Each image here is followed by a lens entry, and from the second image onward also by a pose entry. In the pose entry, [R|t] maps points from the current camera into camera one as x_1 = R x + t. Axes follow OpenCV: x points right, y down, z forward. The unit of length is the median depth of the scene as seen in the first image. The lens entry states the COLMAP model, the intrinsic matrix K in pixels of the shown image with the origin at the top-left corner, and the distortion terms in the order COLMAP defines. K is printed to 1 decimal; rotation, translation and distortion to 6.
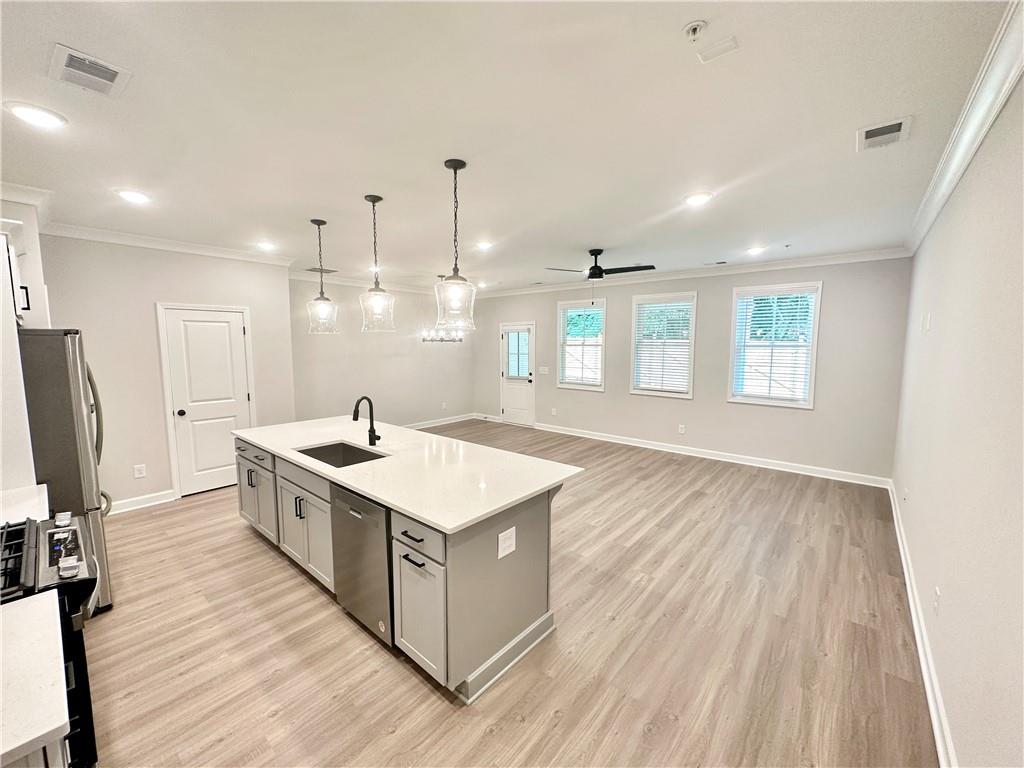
lens RADIAL K [[408.0, 0, 509.6], [0, 408.0, 385.6], [0, 0, 1]] dist [0.000395, -0.000357]
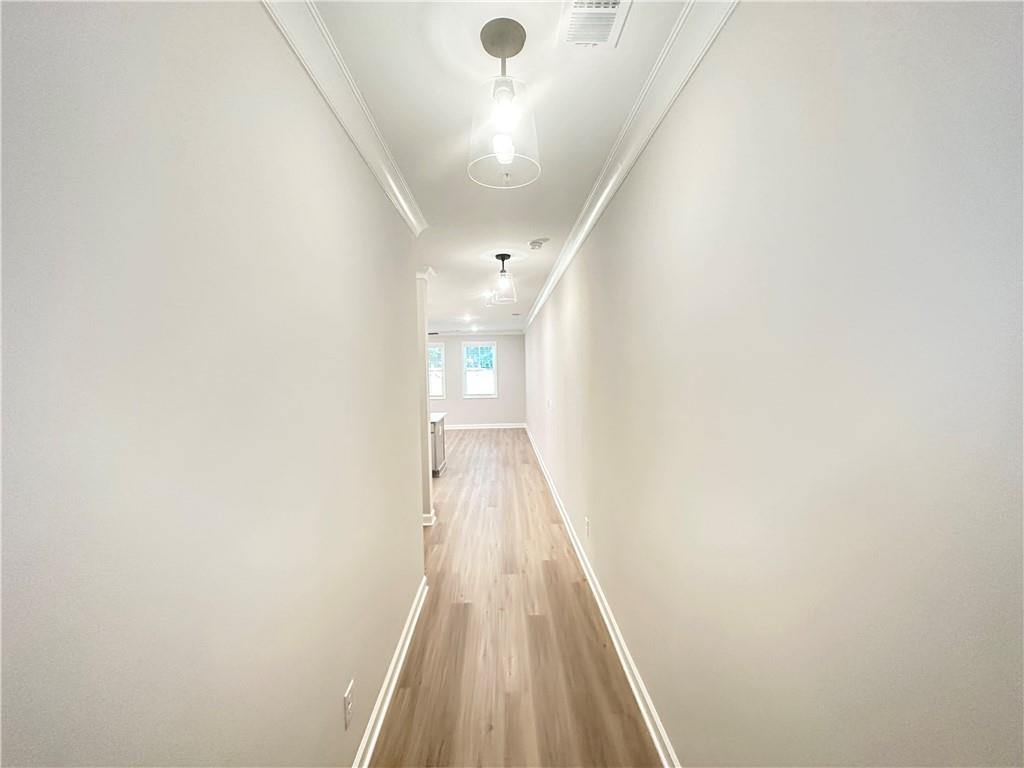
lens RADIAL K [[408.0, 0, 512.5], [0, 408.0, 384.2], [0, 0, 1]] dist [0.000395, -0.000357]
pose [[0.744435, -0.040539, 0.666463, -0.921499], [0.086752, 0.995567, -0.036344, 0.098267], [-0.662035, 0.084873, 0.744651, -0.974078]]
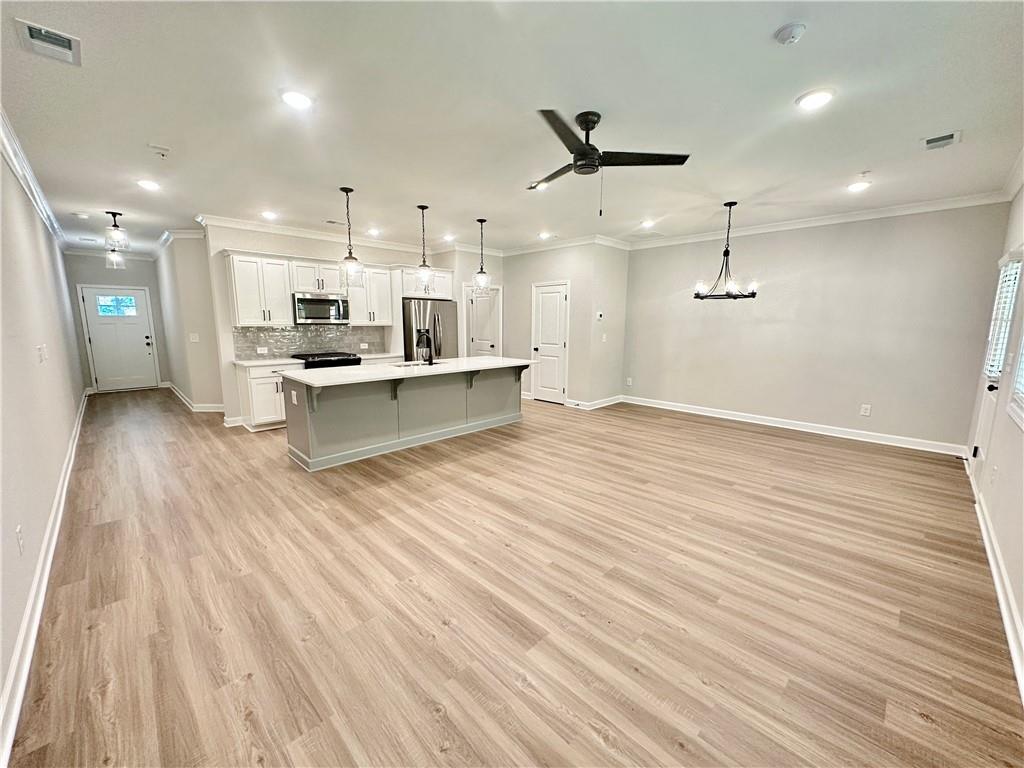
lens RADIAL K [[408.0, 0, 512.2], [0, 408.0, 386.2], [0, 0, 1]] dist [0.000395, -0.000357]
pose [[-0.083535, 0.156172, -0.984191, 1.014656], [-0.106119, 0.980633, 0.164614, -0.058062], [0.990838, 0.118192, -0.065344, 1.195545]]
